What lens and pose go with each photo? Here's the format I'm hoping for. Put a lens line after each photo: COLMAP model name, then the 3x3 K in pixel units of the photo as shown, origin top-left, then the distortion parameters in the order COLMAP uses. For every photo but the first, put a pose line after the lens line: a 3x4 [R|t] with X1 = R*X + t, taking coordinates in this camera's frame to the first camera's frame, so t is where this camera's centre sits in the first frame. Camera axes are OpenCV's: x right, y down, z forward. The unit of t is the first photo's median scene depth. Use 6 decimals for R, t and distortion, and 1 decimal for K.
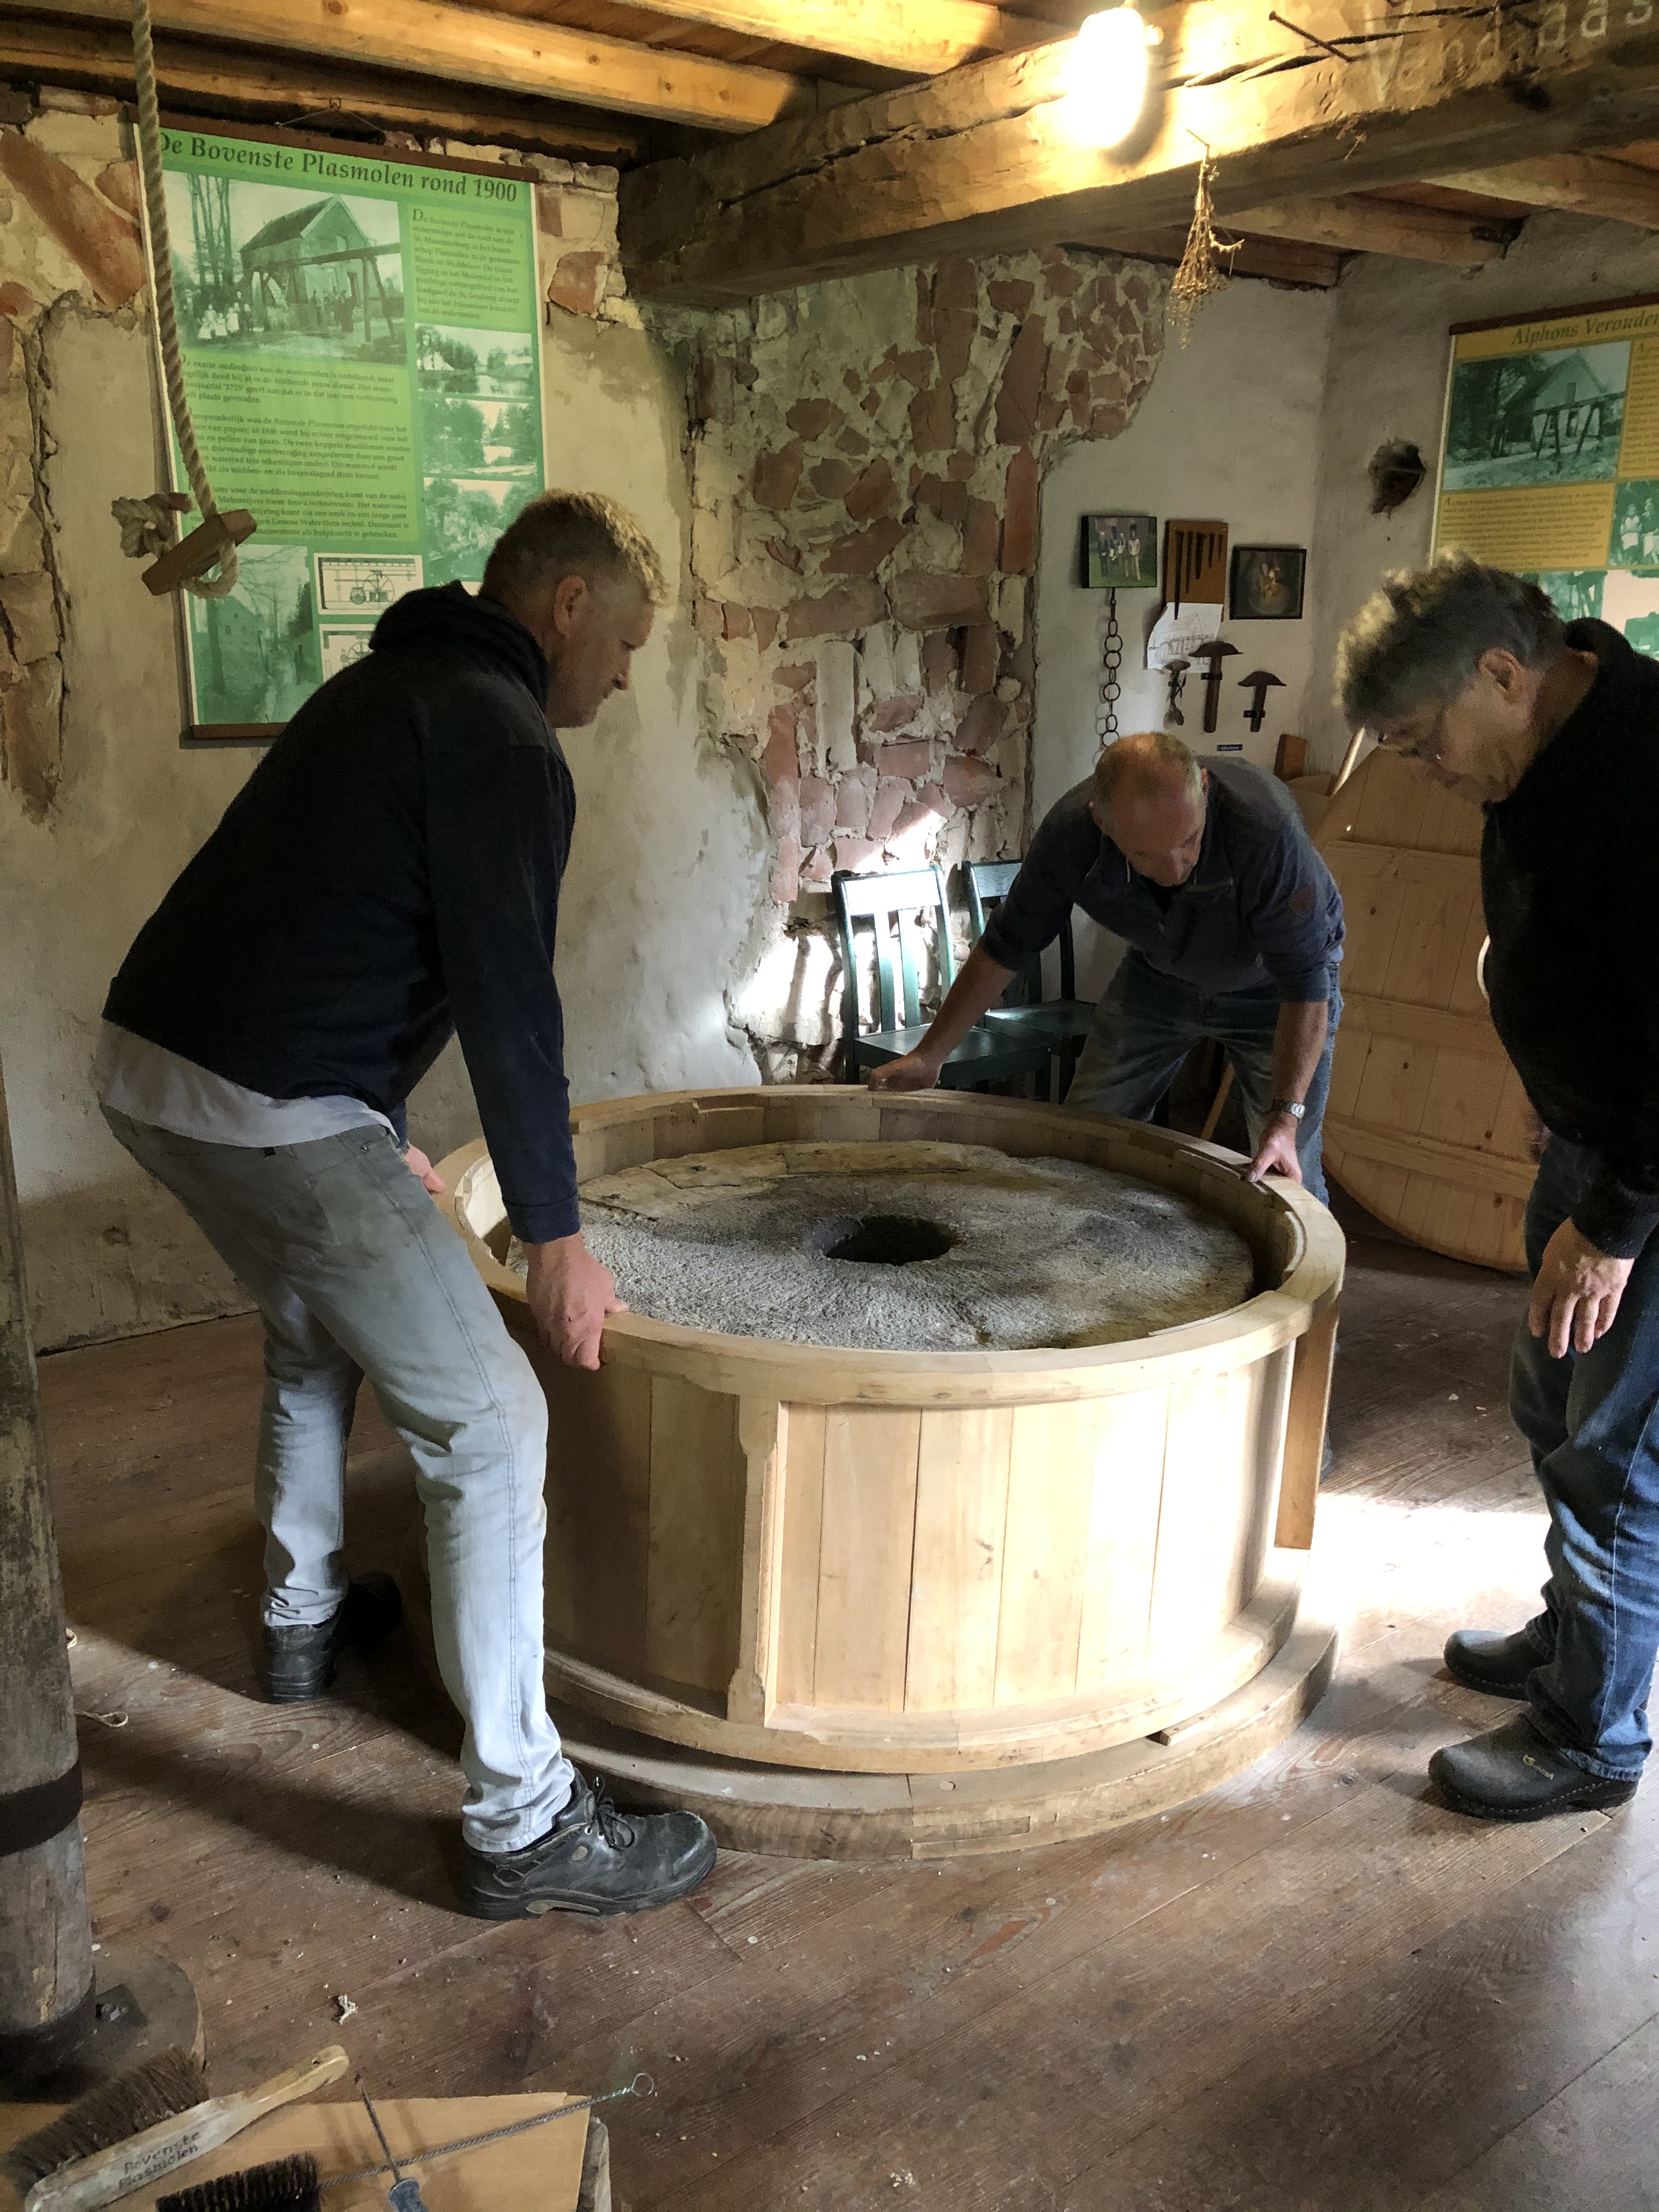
lens RADIAL K [[1794.0, 0, 823.7], [0, 1794.0, 1103.6], [0, 0, 1]] dist [0.034073, -0.058821]
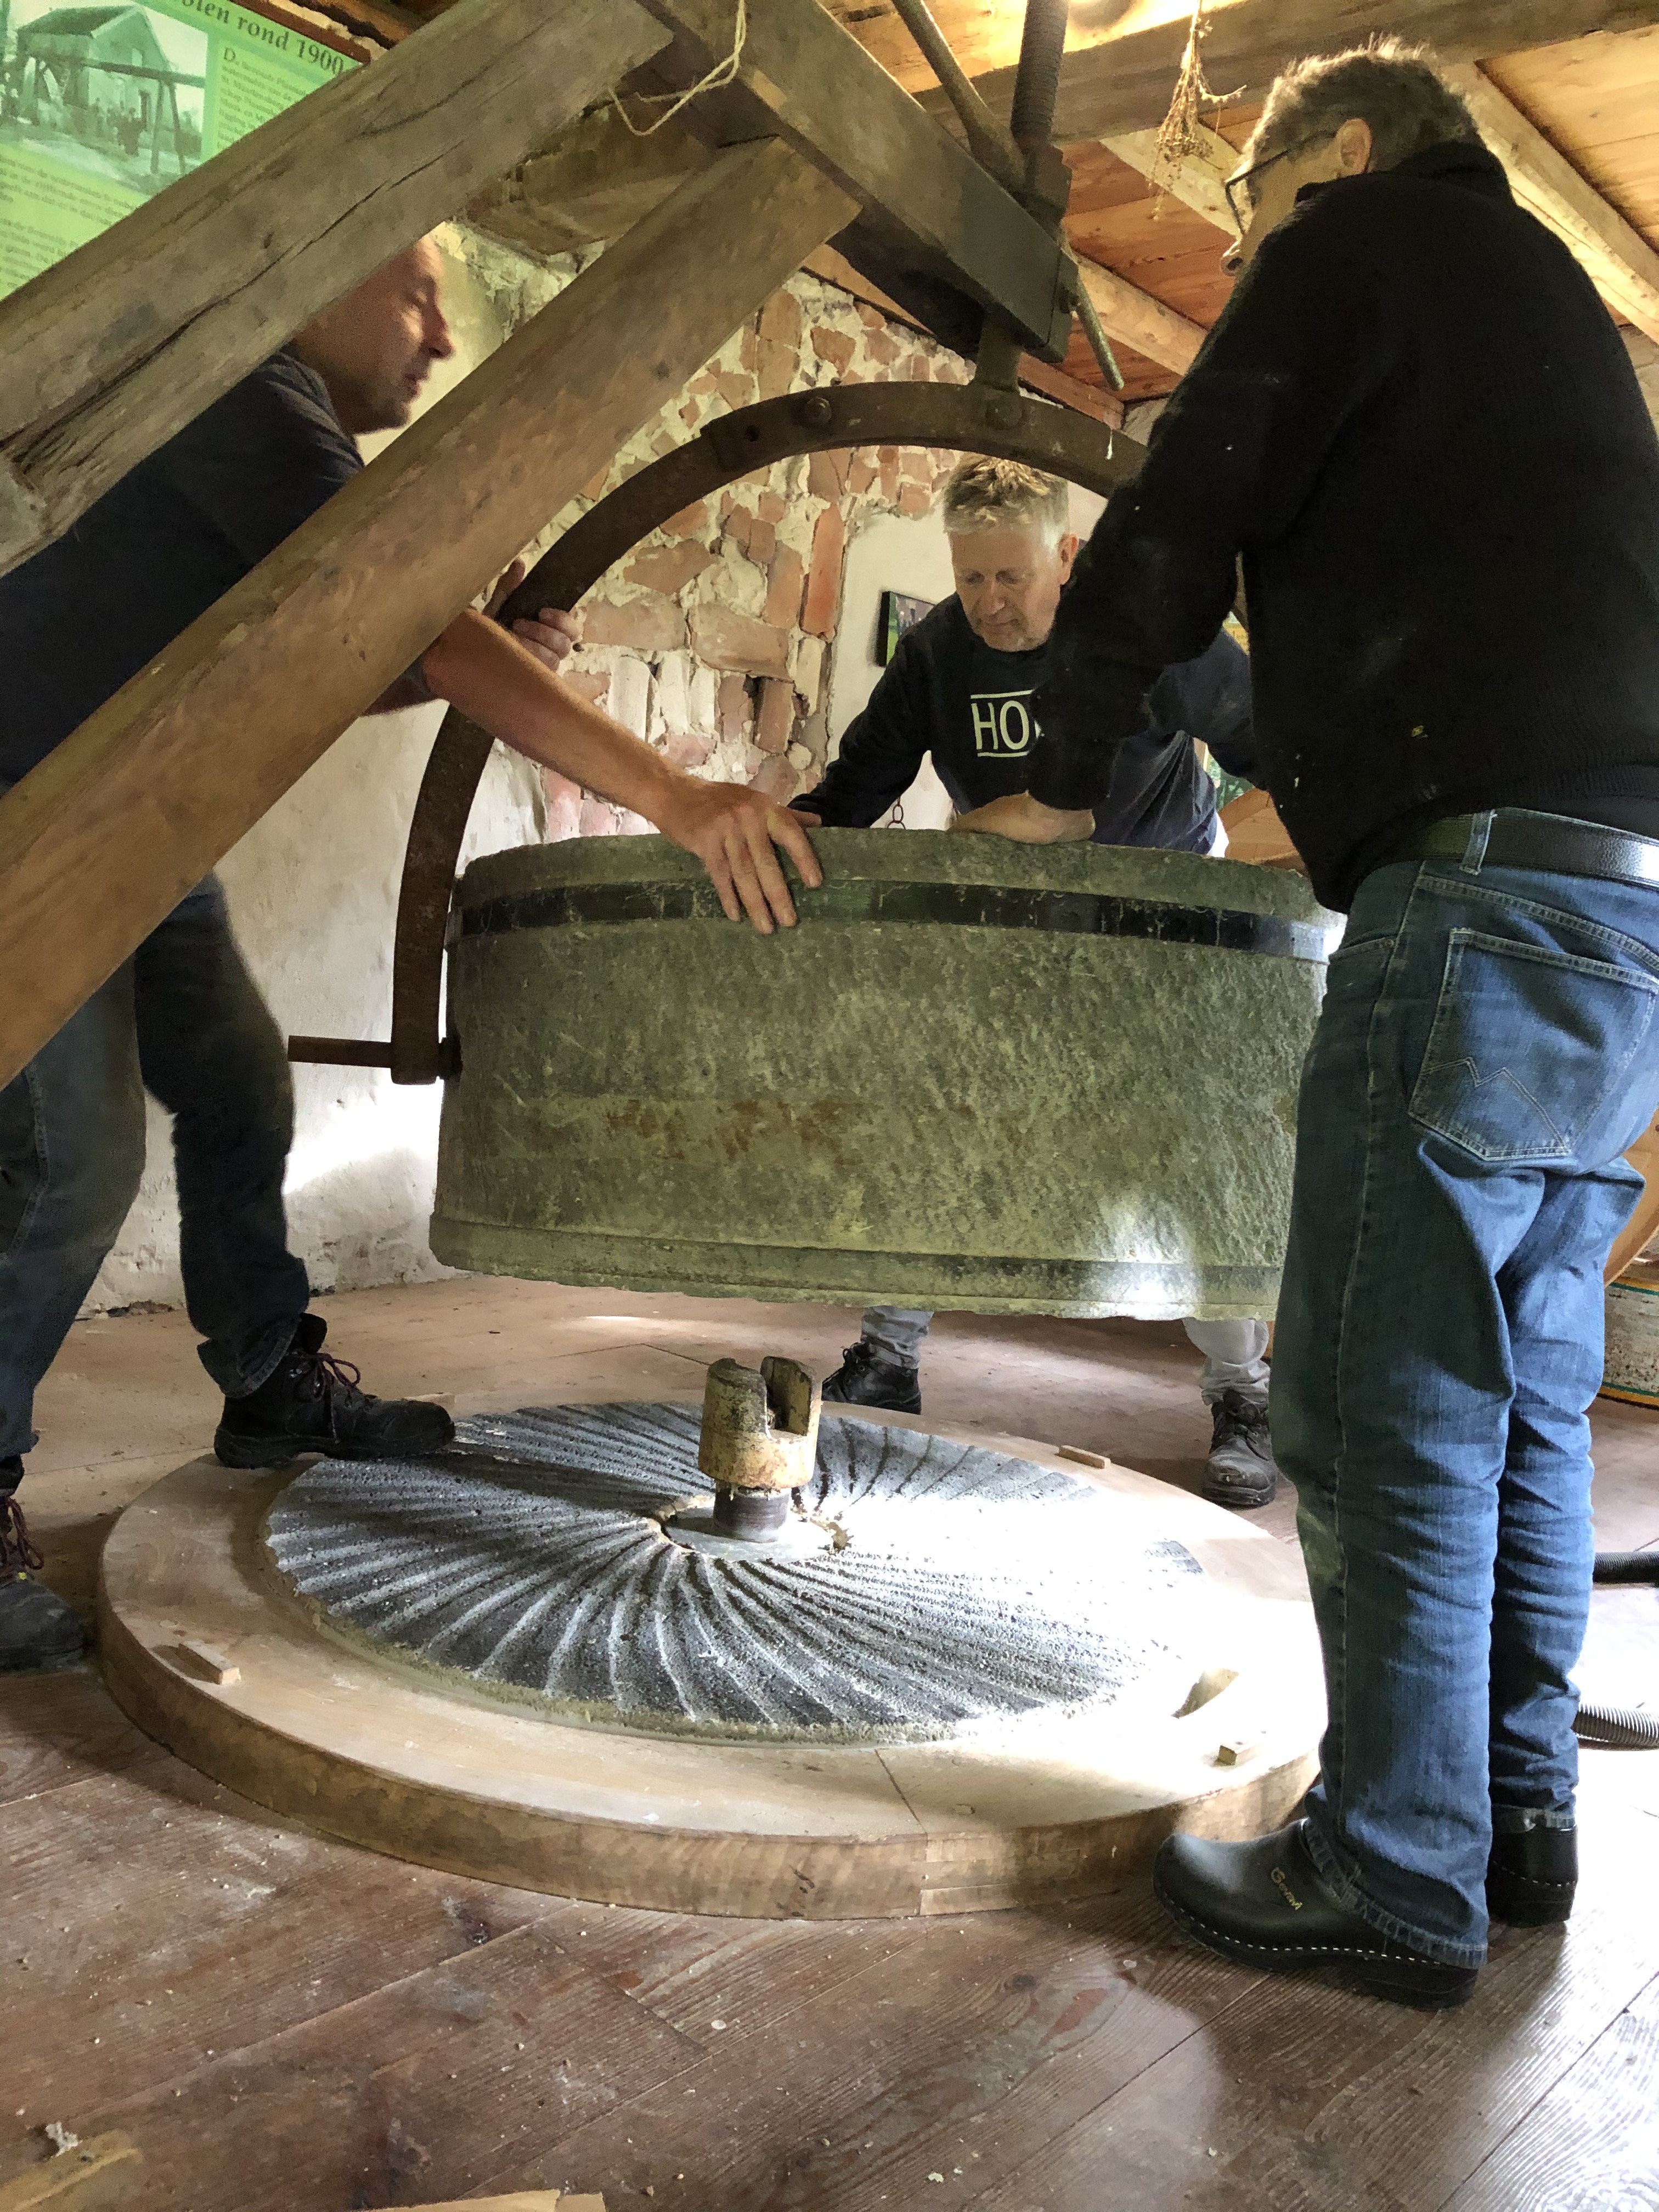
lens RADIAL K [[1794.0, 0, 838.1], [0, 1794.0, 1106.4], [0, 0, 1]] dist [0.034073, -0.058821]
pose [[0.972343, 0.077682, 0.220262, -0.093154], [-0.041324, 0.985409, -0.165110, 0.137443], [-0.229875, 0.151441, 0.961365, 0.179144]]
